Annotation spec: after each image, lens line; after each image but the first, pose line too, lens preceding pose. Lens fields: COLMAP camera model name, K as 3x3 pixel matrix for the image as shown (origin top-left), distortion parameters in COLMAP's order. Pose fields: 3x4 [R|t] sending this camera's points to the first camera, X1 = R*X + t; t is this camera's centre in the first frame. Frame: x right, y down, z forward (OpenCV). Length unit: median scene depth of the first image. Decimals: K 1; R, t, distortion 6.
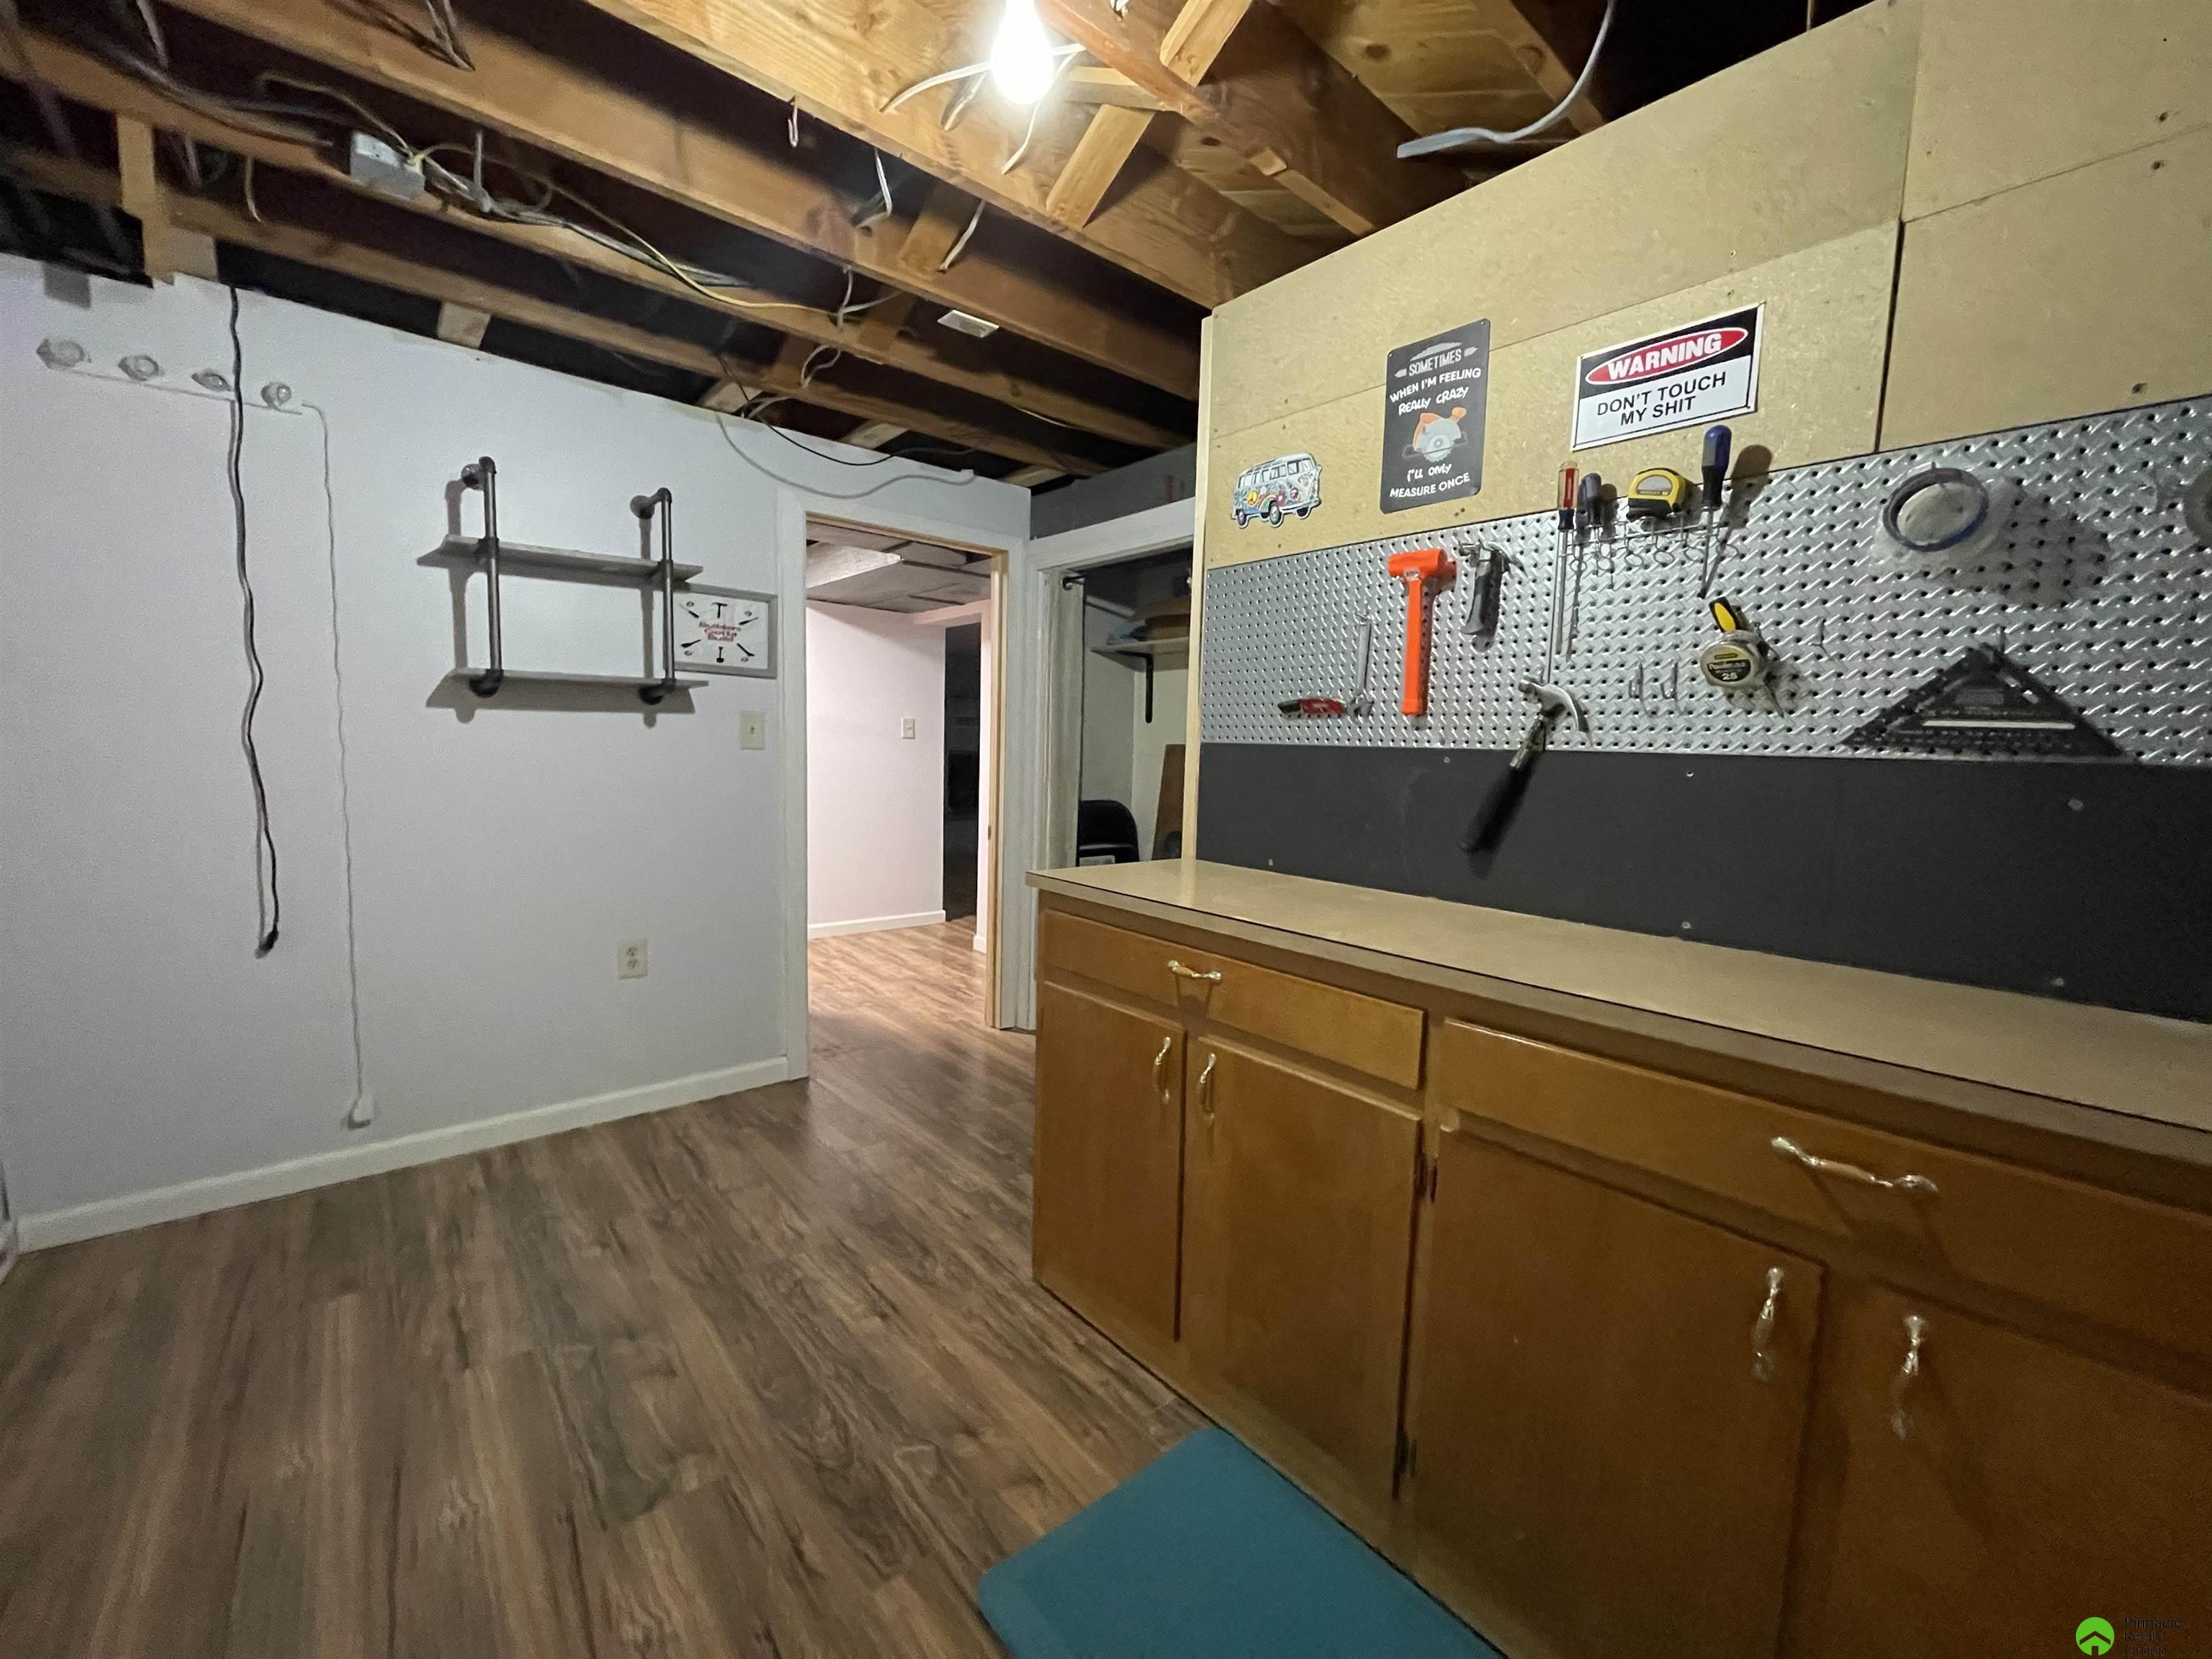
lens RADIAL K [[884.3, 0, 1106.0], [0, 884.3, 829.5], [0, 0, 1]] dist [-0.002573, 0.000419]
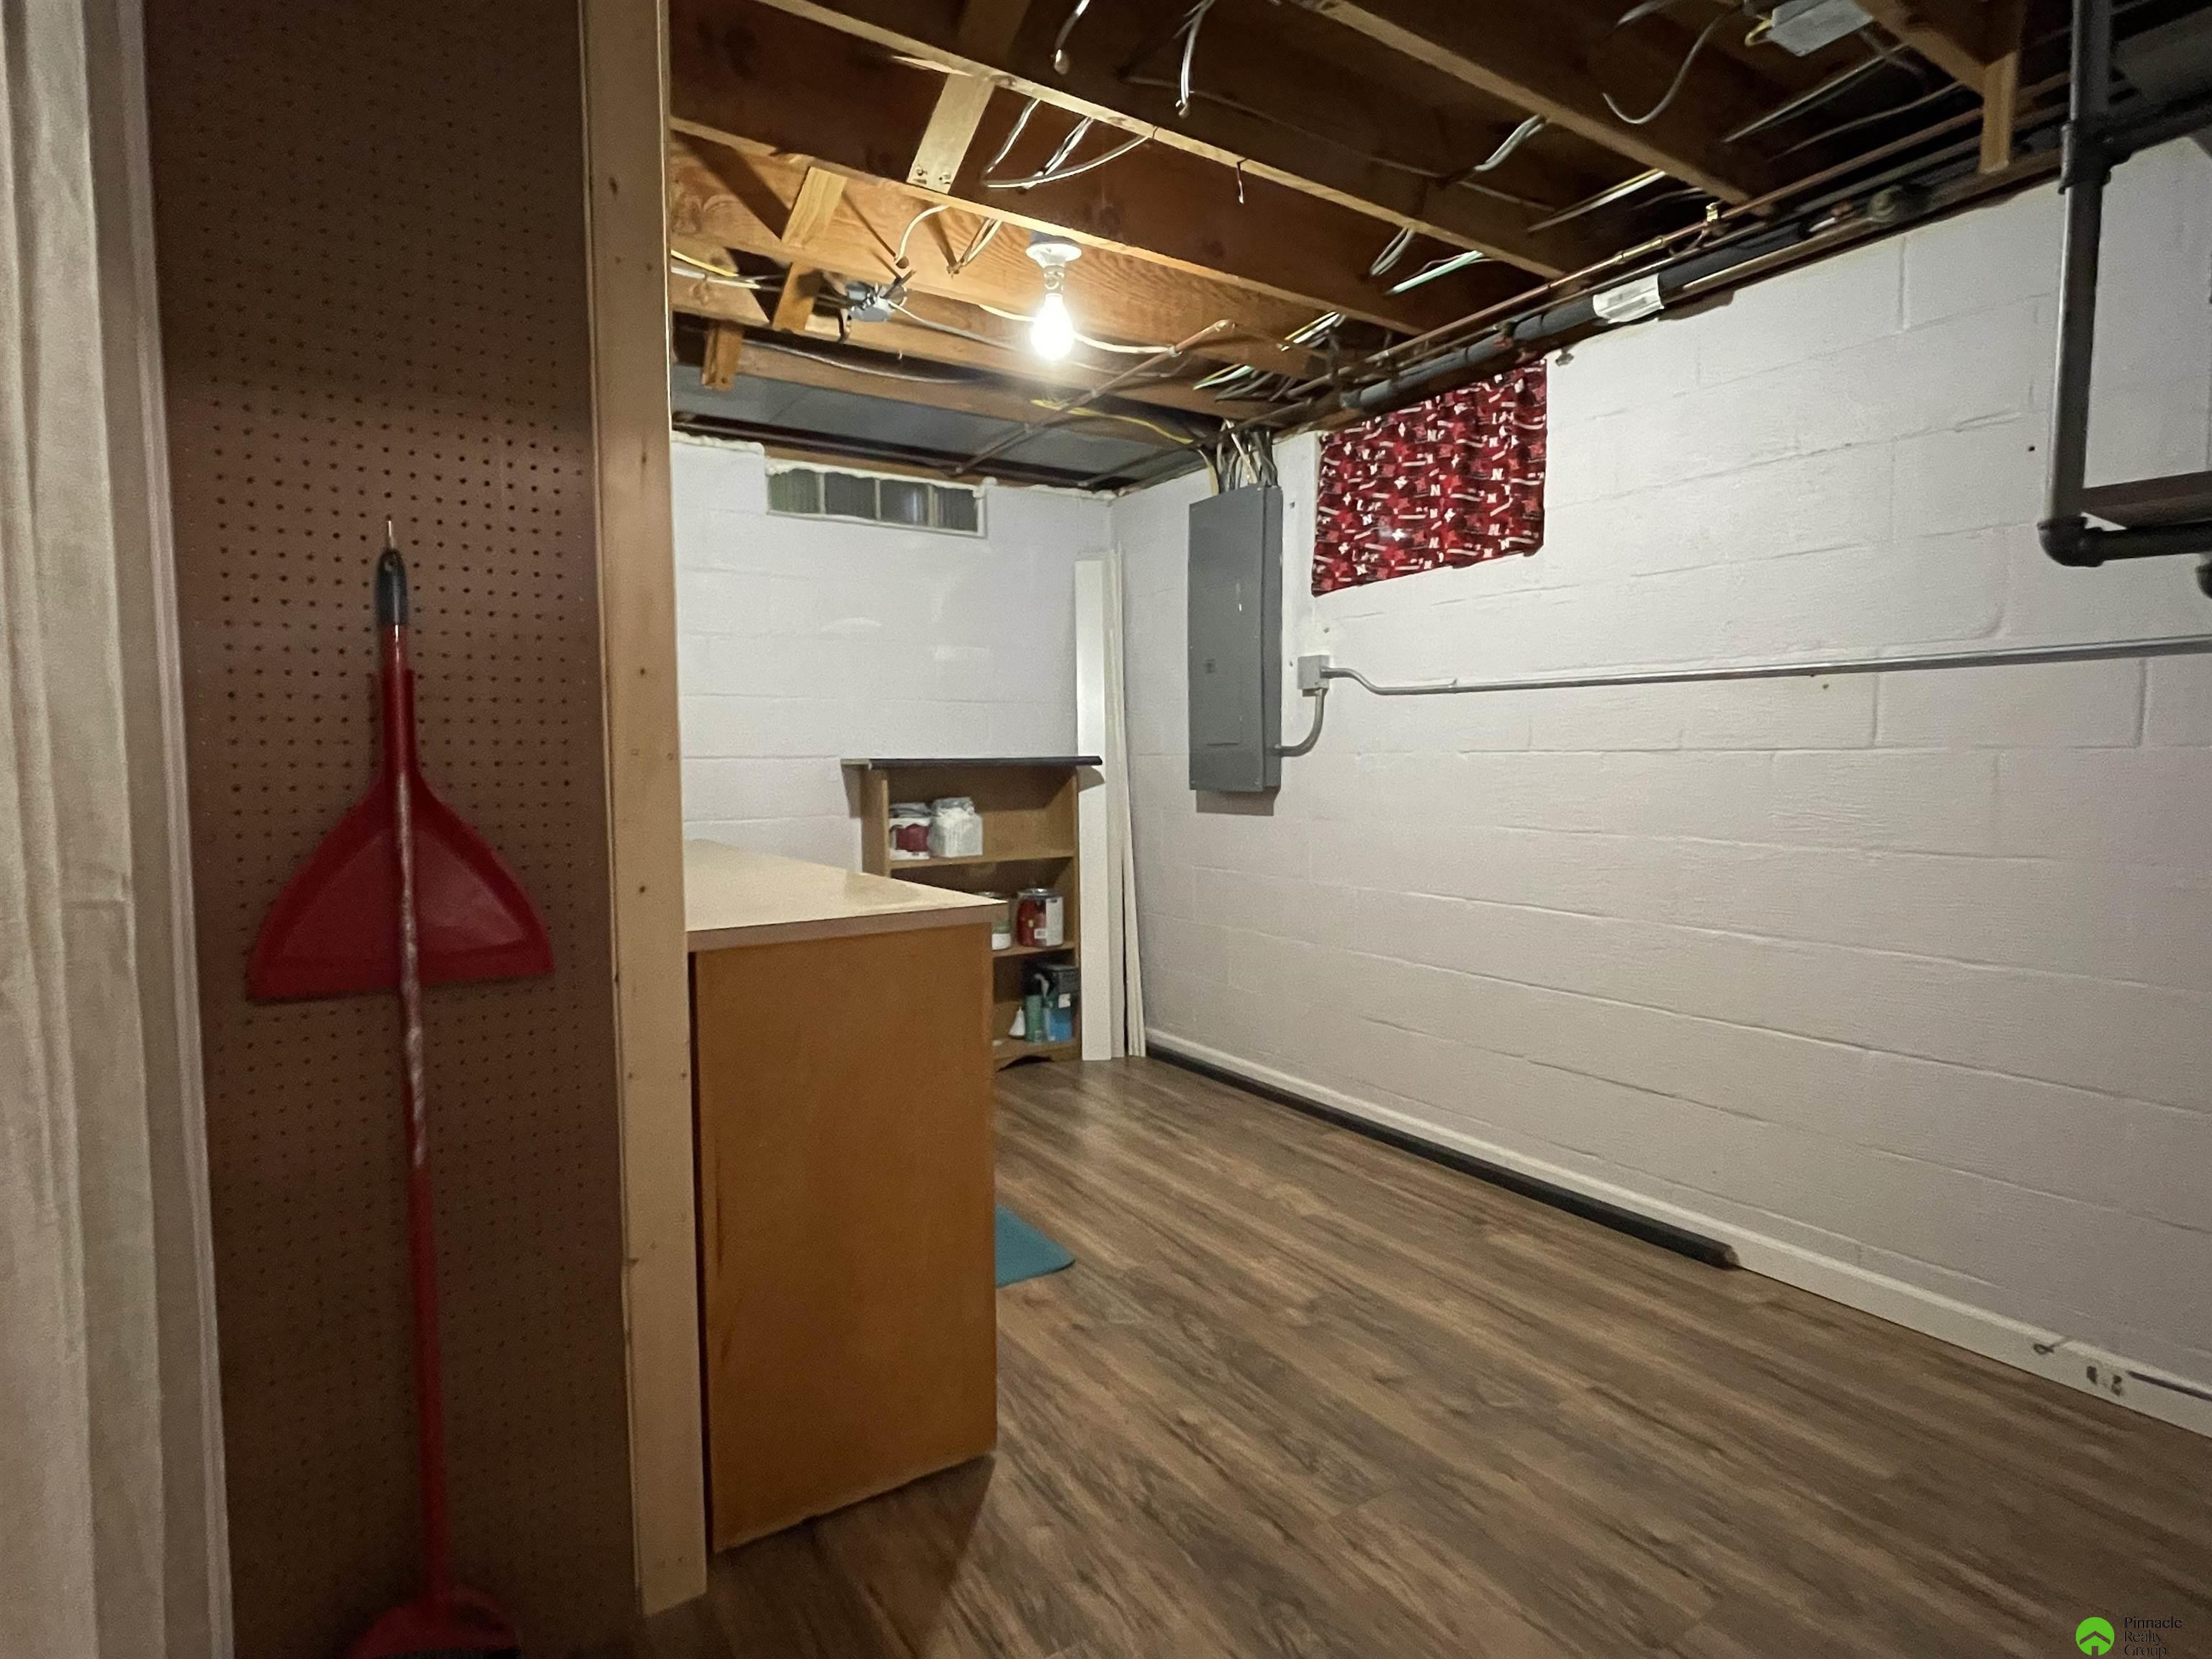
lens RADIAL K [[1155.9, 0, 1106.0], [0, 1155.9, 829.5], [0, 0, 1]] dist [0.031367, -0.045247]
pose [[-0.992190, -0.020001, 0.123125, -0.300800], [-0.000321, 0.987467, 0.157824, -0.176518], [-0.124738, 0.156552, -0.979761, 1.975868]]
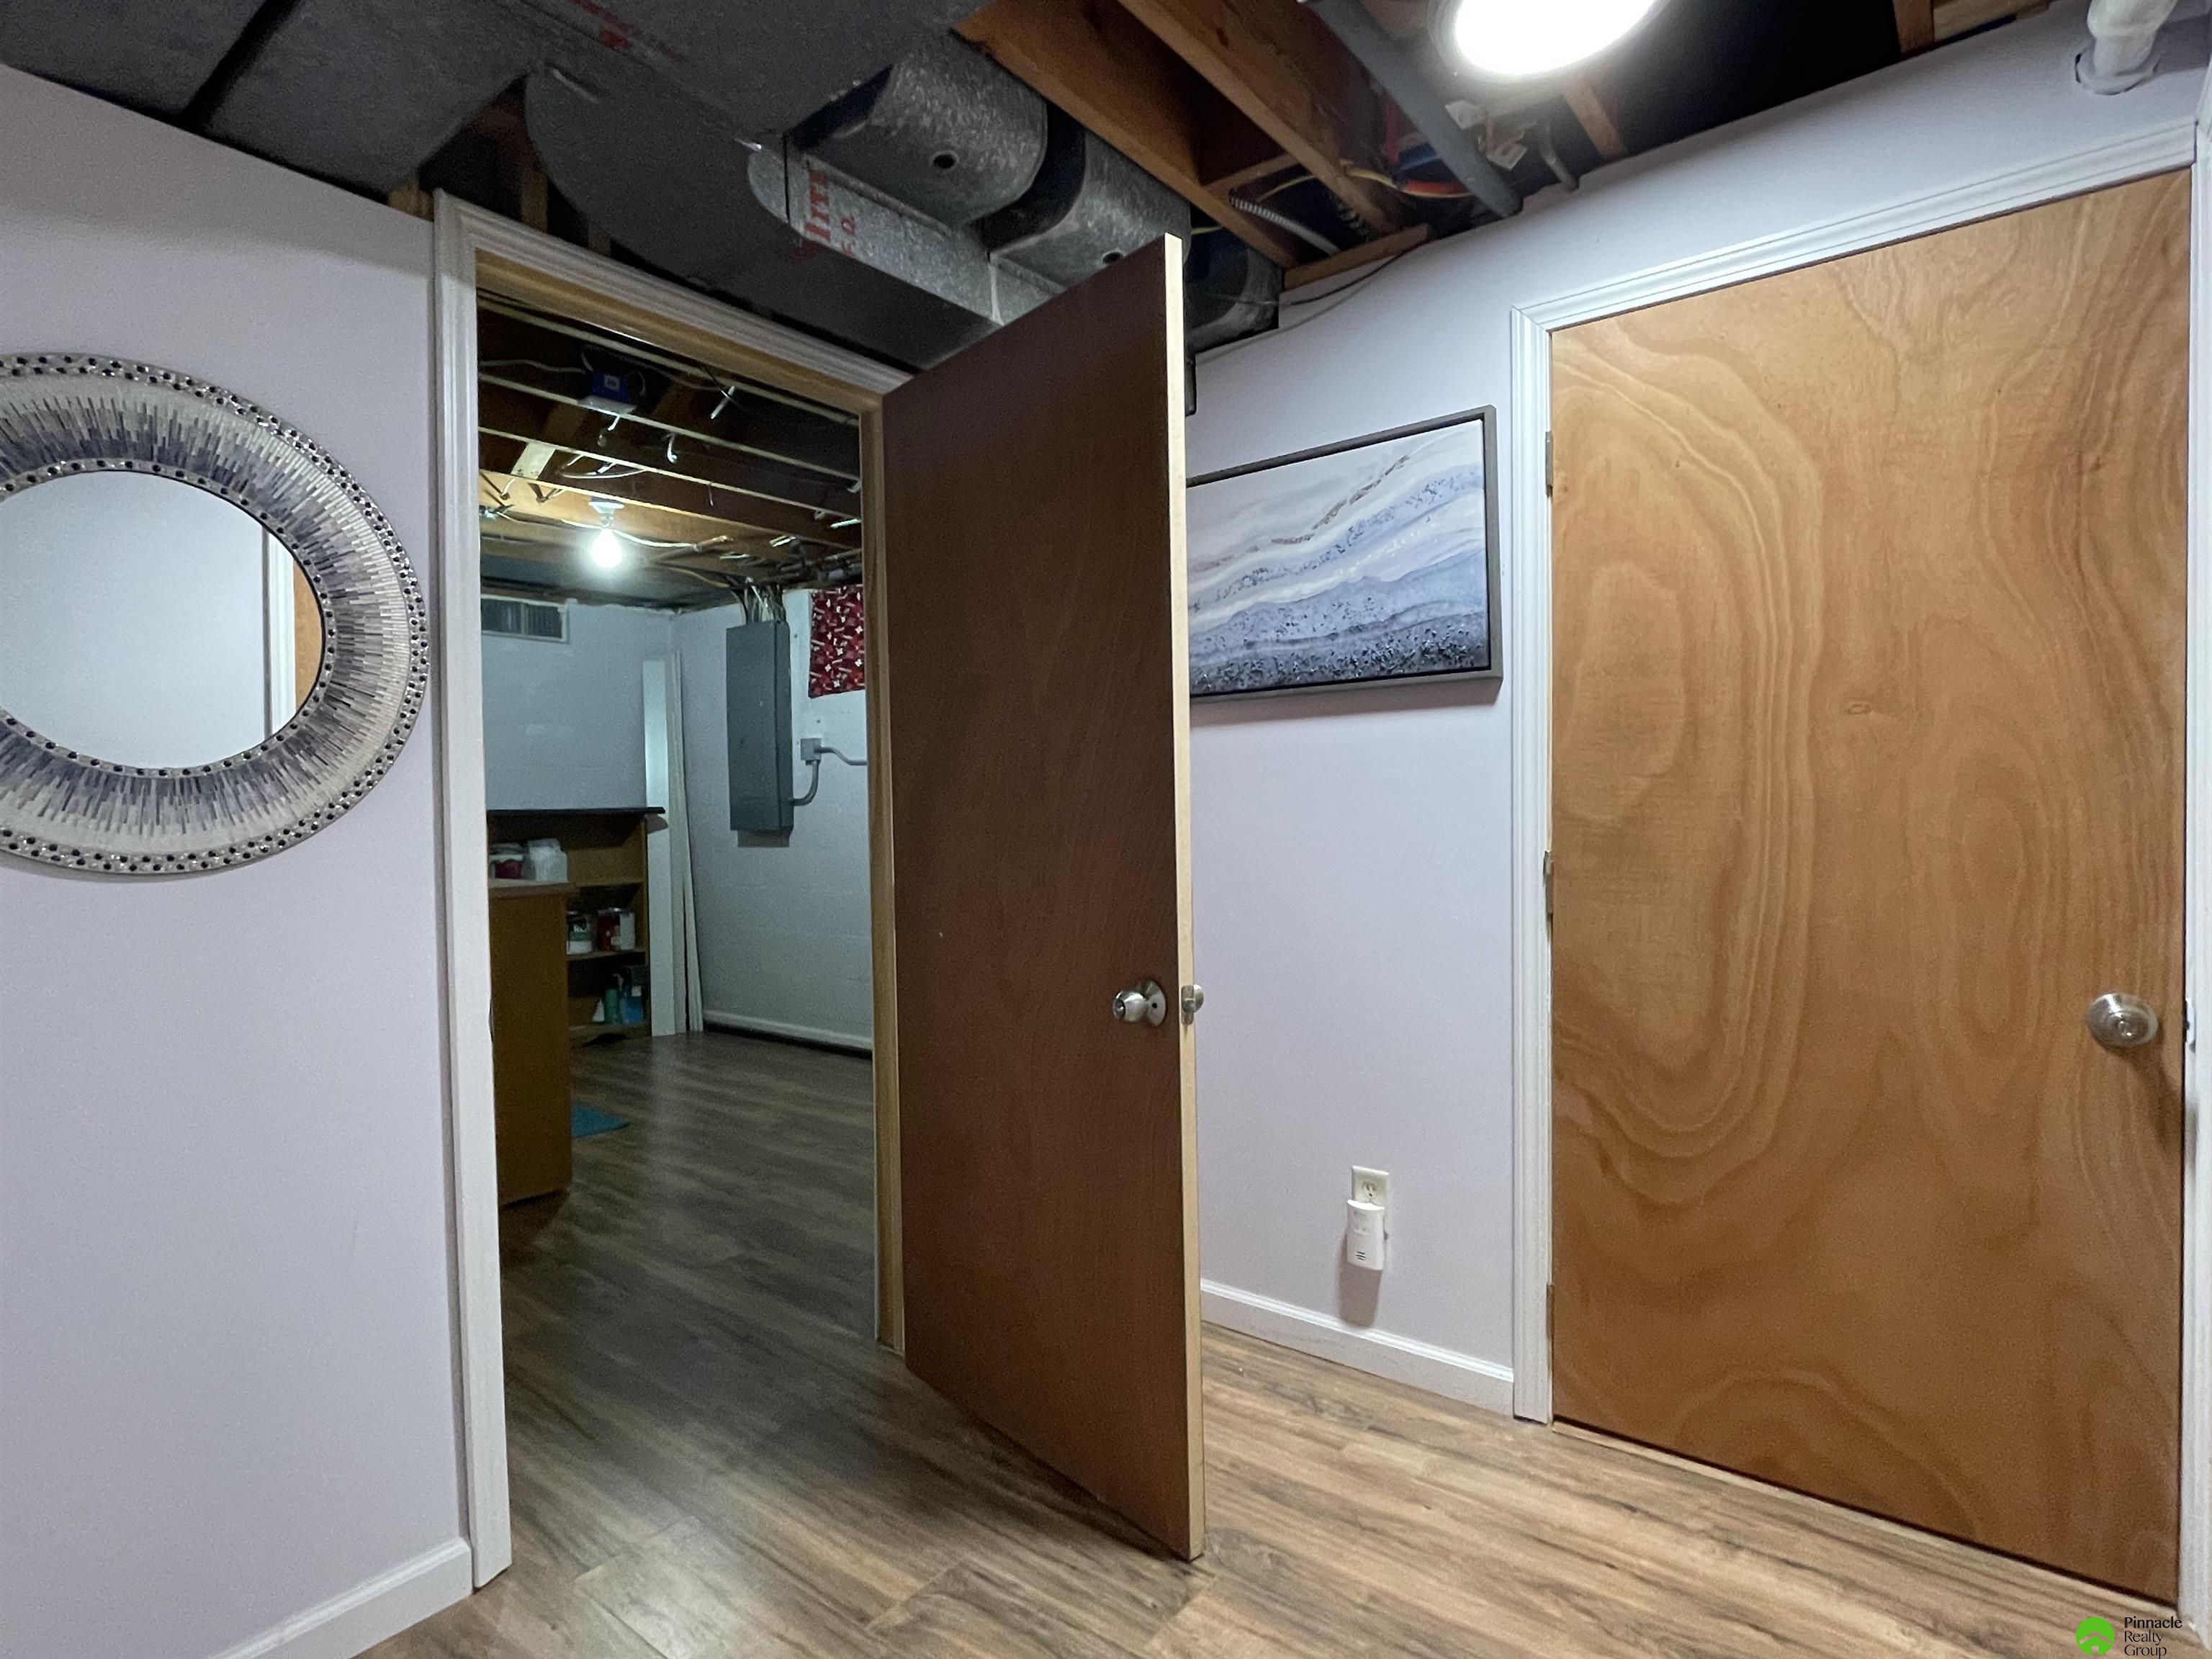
lens RADIAL K [[1155.9, 0, 1106.0], [0, 1155.9, 829.5], [0, 0, 1]] dist [0.031367, -0.045247]
pose [[-0.980853, -0.001072, -0.194745, -0.567472], [-0.022252, 0.994053, 0.106600, -0.257424], [0.193473, 0.108892, -0.975044, 2.991727]]
